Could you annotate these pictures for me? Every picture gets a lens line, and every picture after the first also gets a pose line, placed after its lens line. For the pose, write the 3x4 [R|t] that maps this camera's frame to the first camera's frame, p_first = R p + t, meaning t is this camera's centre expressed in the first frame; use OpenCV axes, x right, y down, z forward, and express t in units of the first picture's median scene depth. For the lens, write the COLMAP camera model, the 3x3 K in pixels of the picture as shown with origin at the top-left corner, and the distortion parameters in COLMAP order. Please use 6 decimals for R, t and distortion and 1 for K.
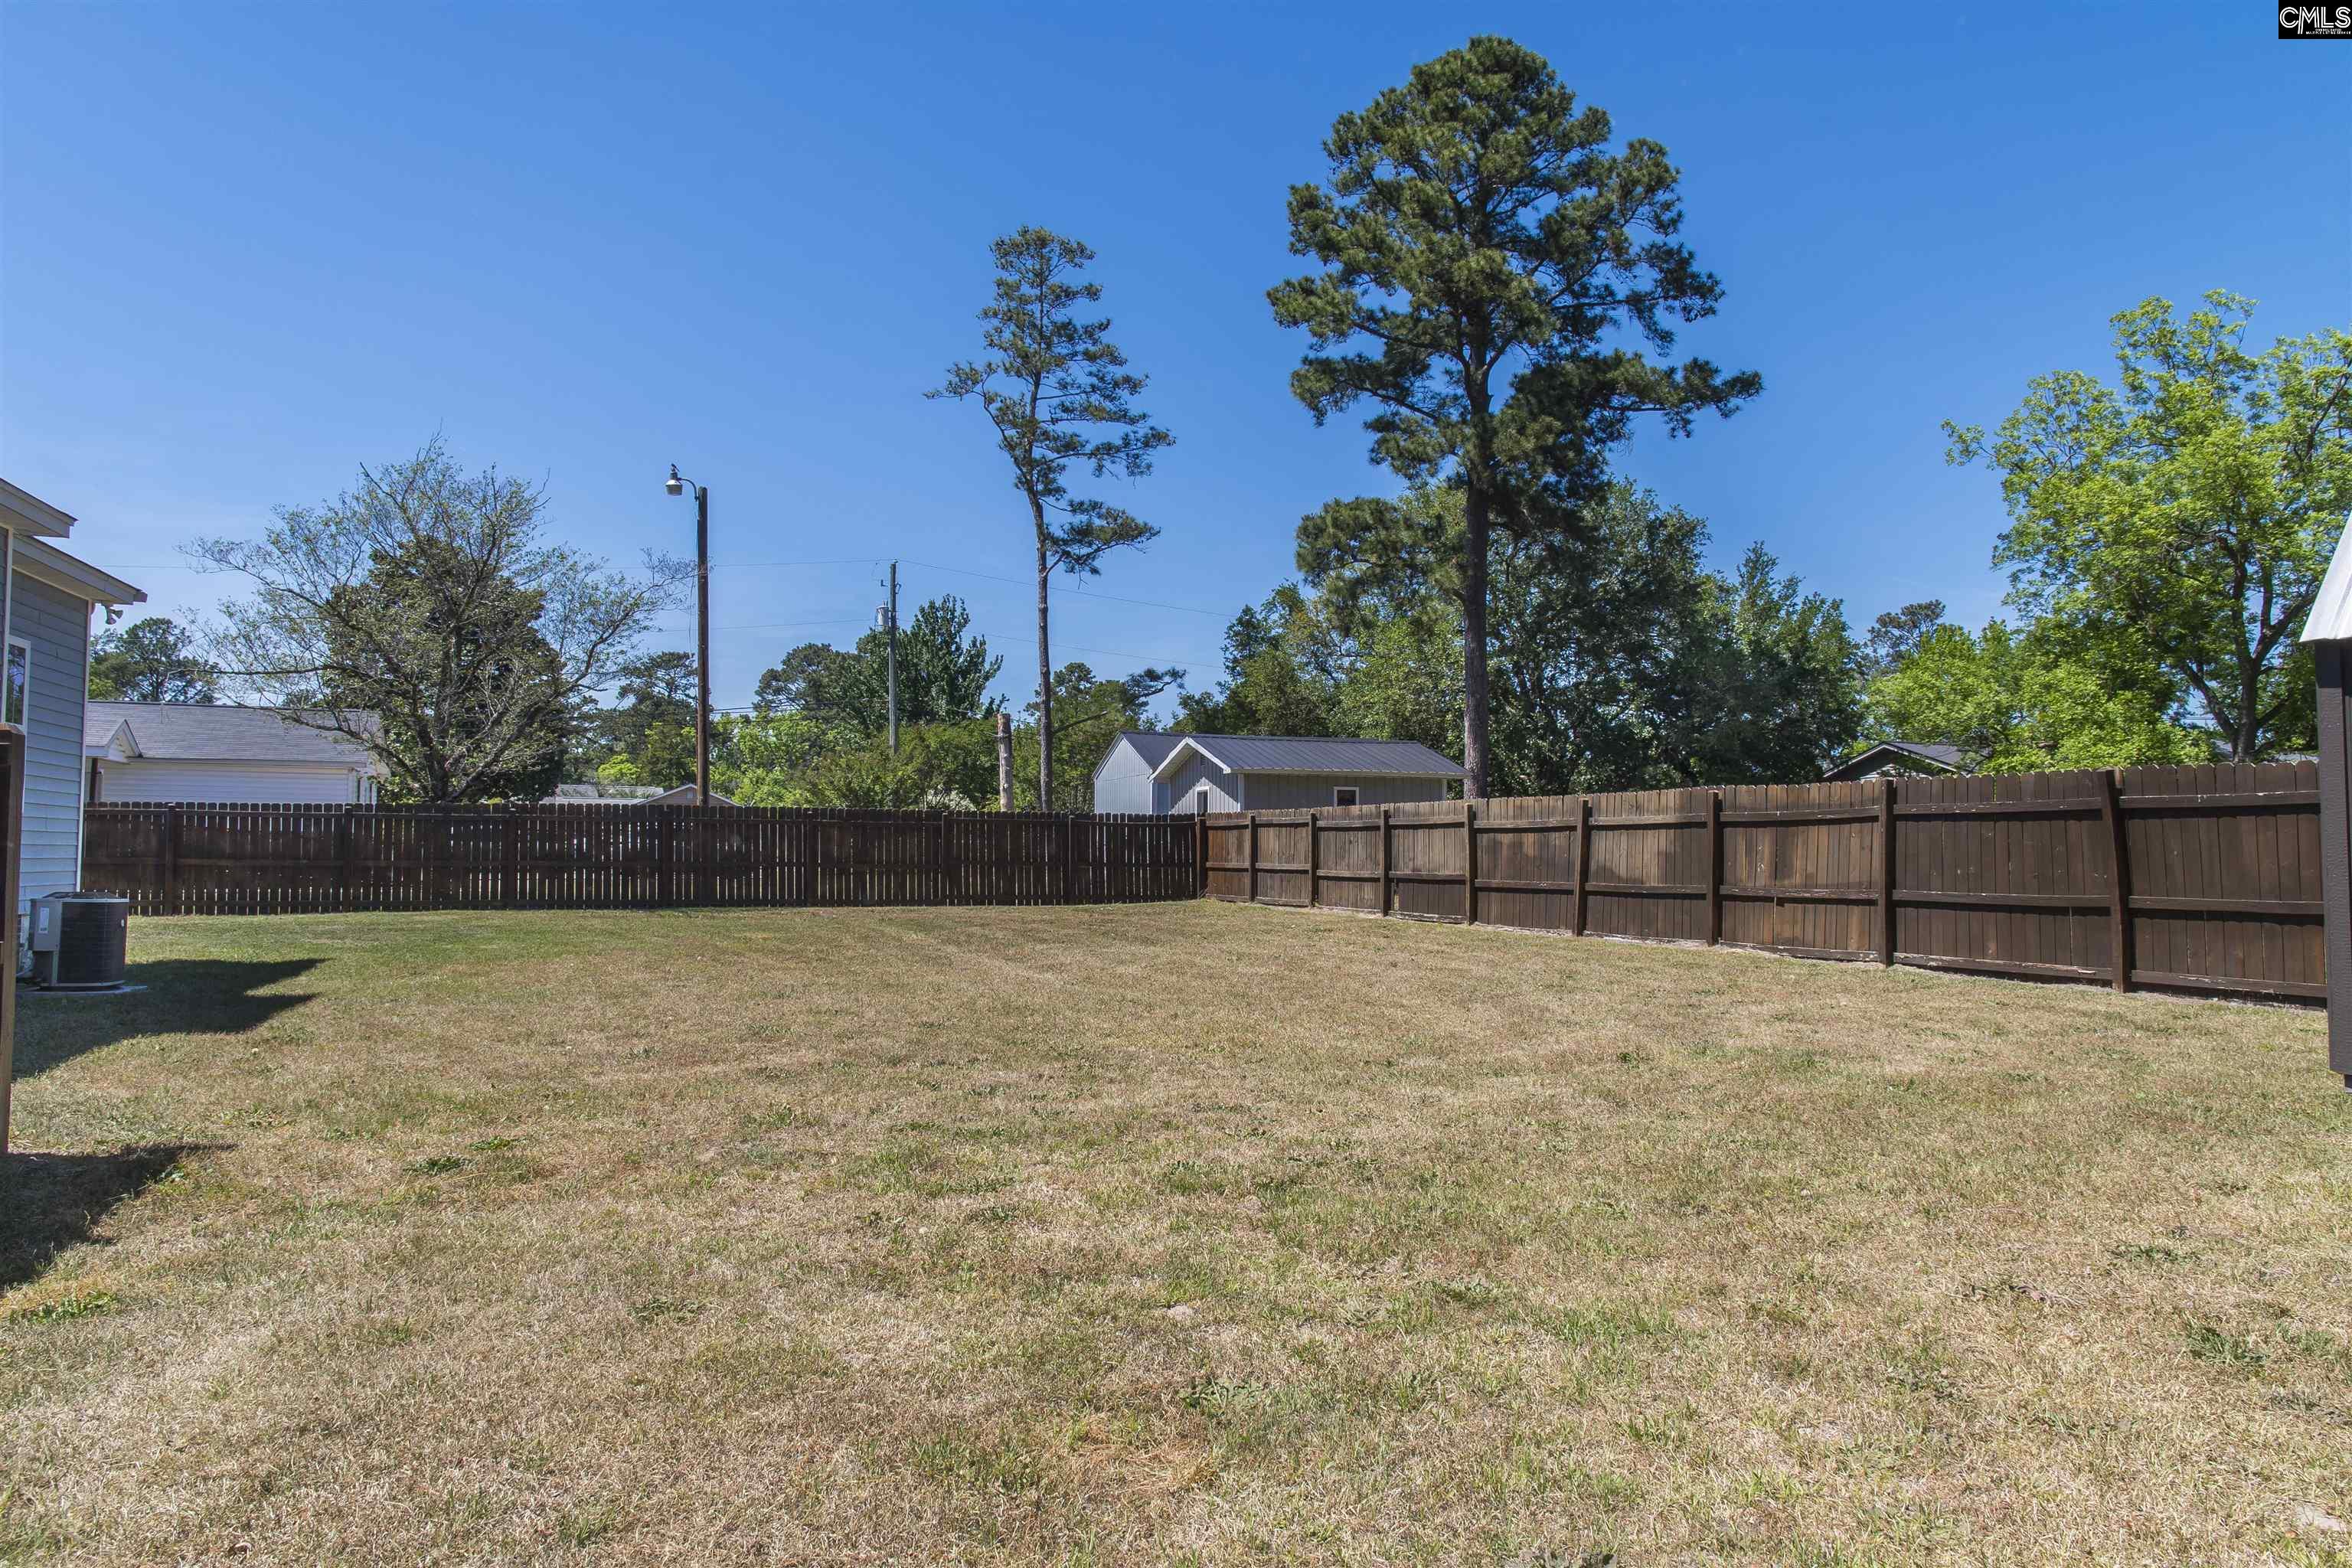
lens RADIAL K [[1583.8, 0, 1178.9], [0, 1583.8, 801.6], [0, 0, 1]] dist [-0.005617, -0.002568]
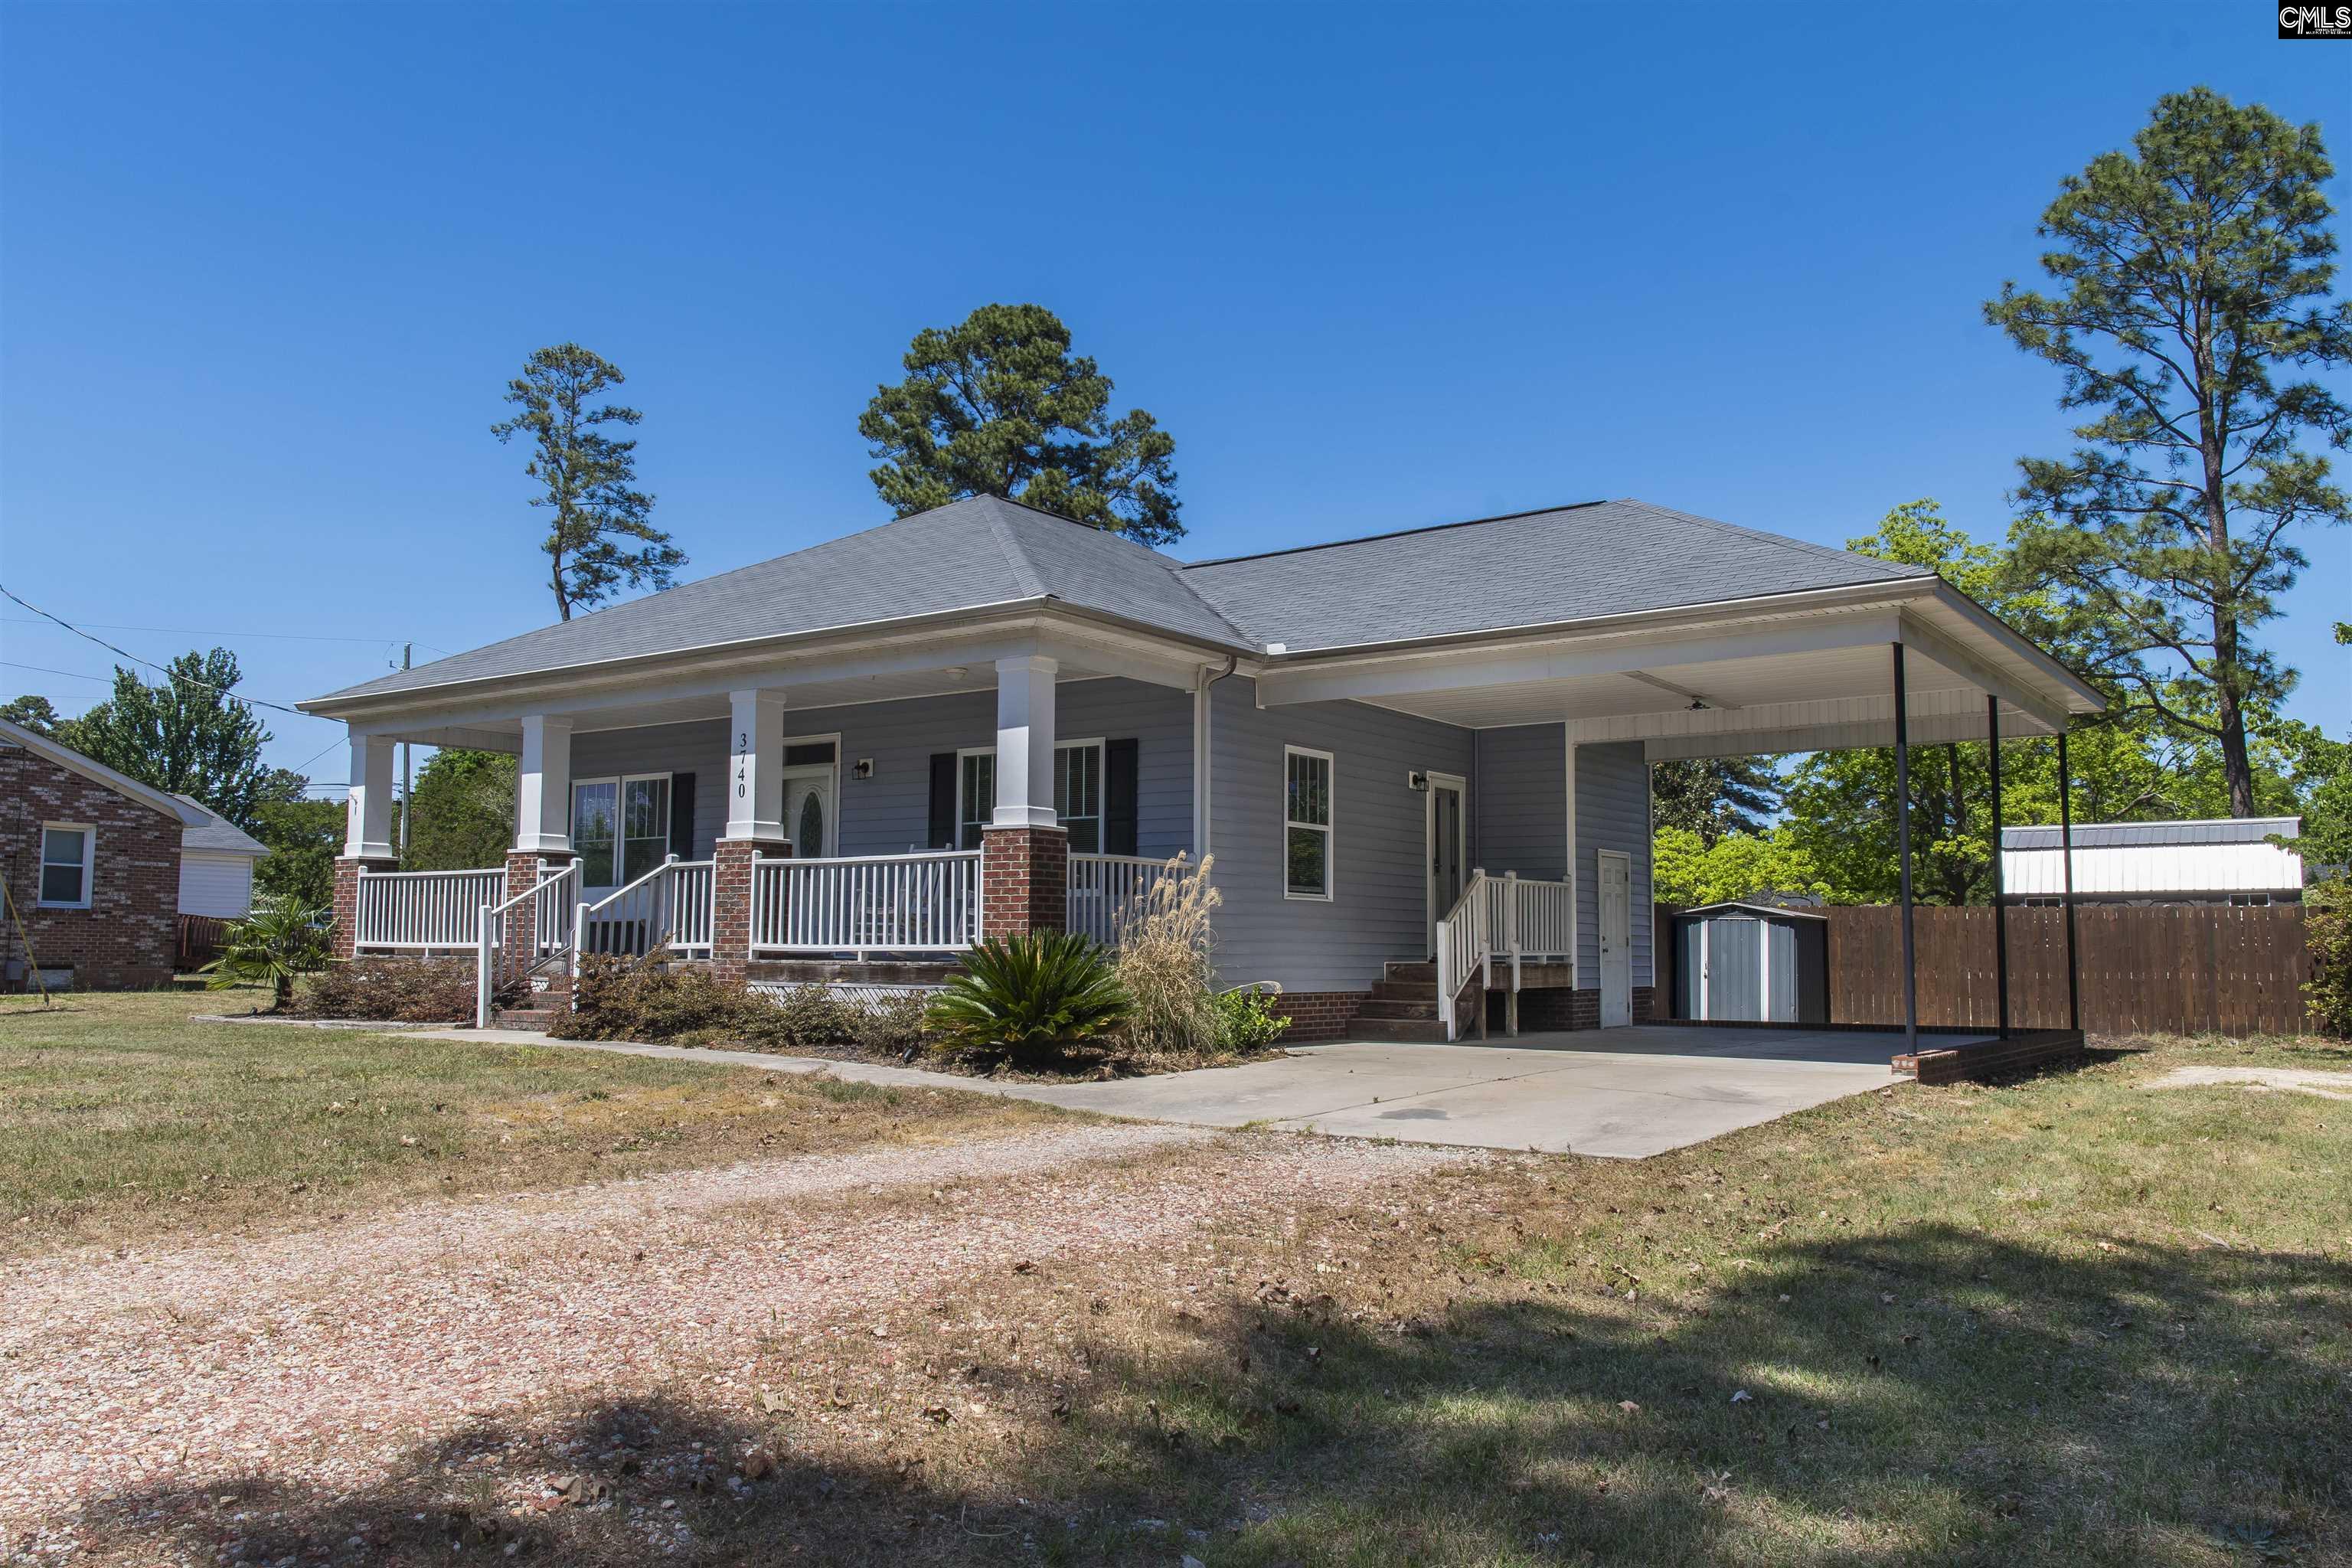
lens RADIAL K [[1804.8, 0, 1169.5], [0, 1804.8, 791.4], [0, 0, 1]] dist [-0.012865, -0.003265]
pose [[0.815077, 0.054251, 0.576807, -0.736170], [-0.025746, 0.998014, -0.057486, -0.009963], [-0.578780, 0.032005, 0.814855, -0.334220]]
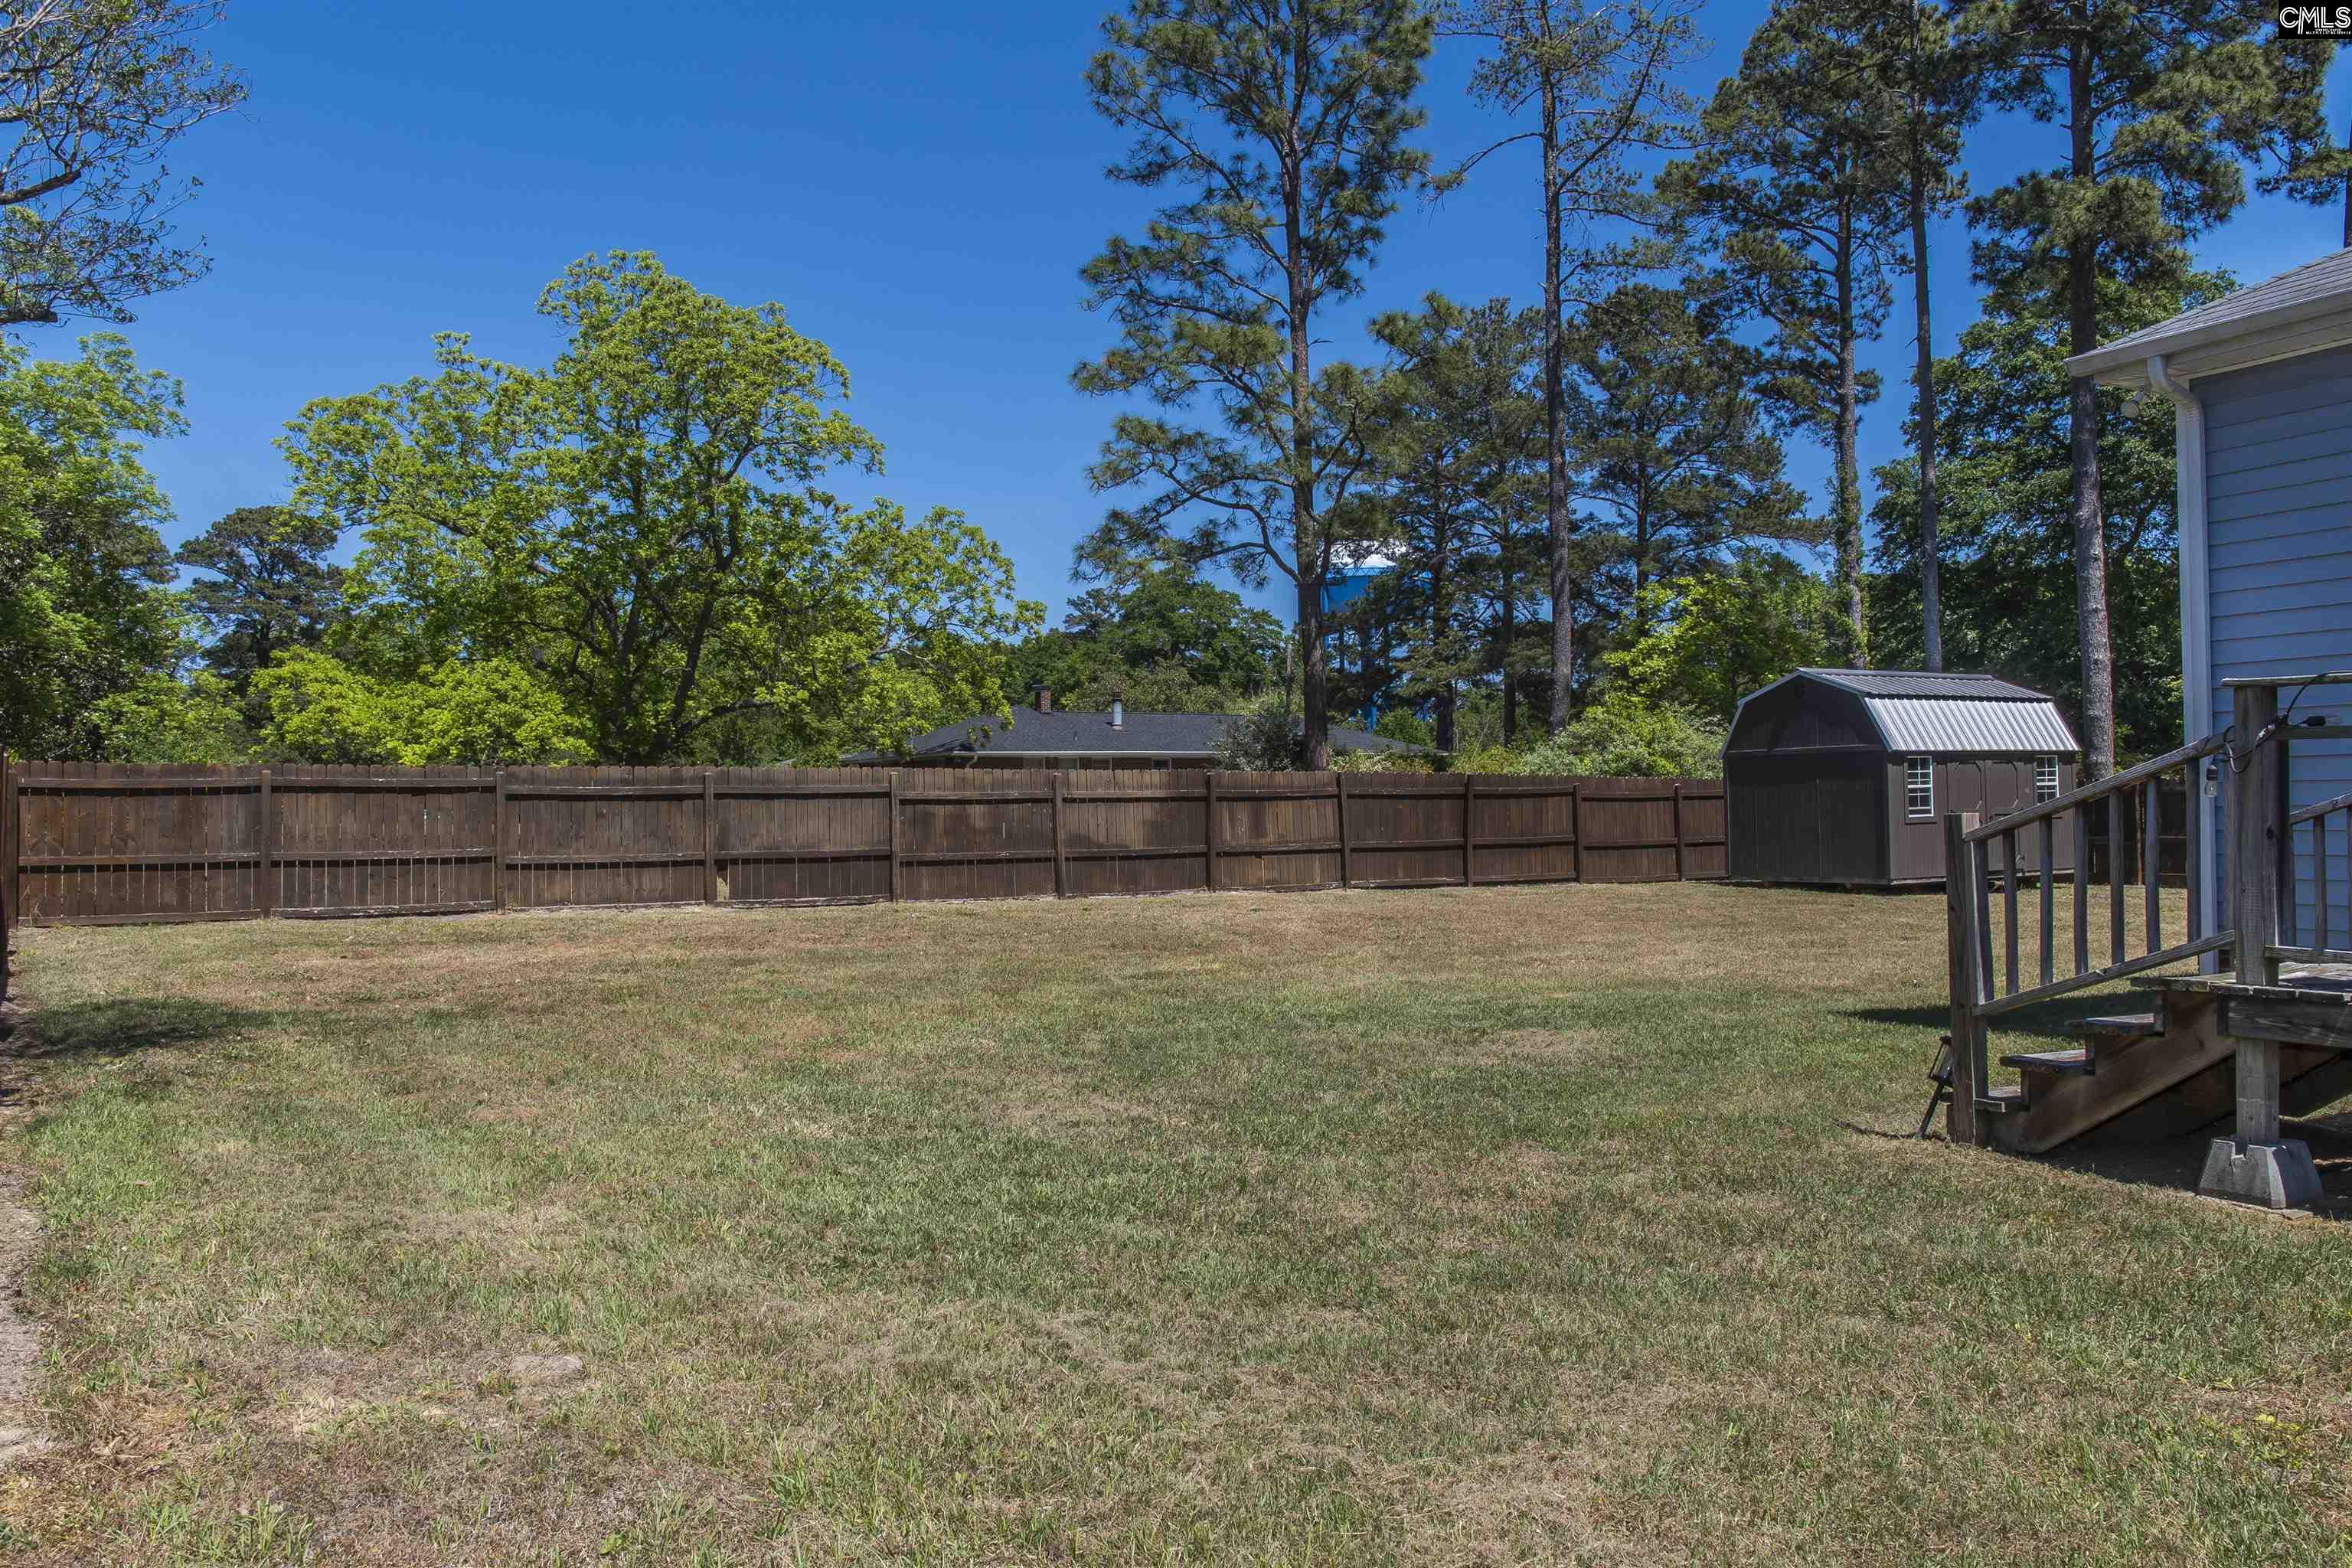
lens RADIAL K [[1804.8, 0, 1169.5], [0, 1804.8, 791.4], [0, 0, 1]] dist [-0.012865, -0.003265]
pose [[-0.187958, 0.002199, 0.982175, -0.515168], [-0.024052, 0.999687, -0.006841, 0.008891], [-0.981883, -0.024909, -0.187846, 0.605386]]
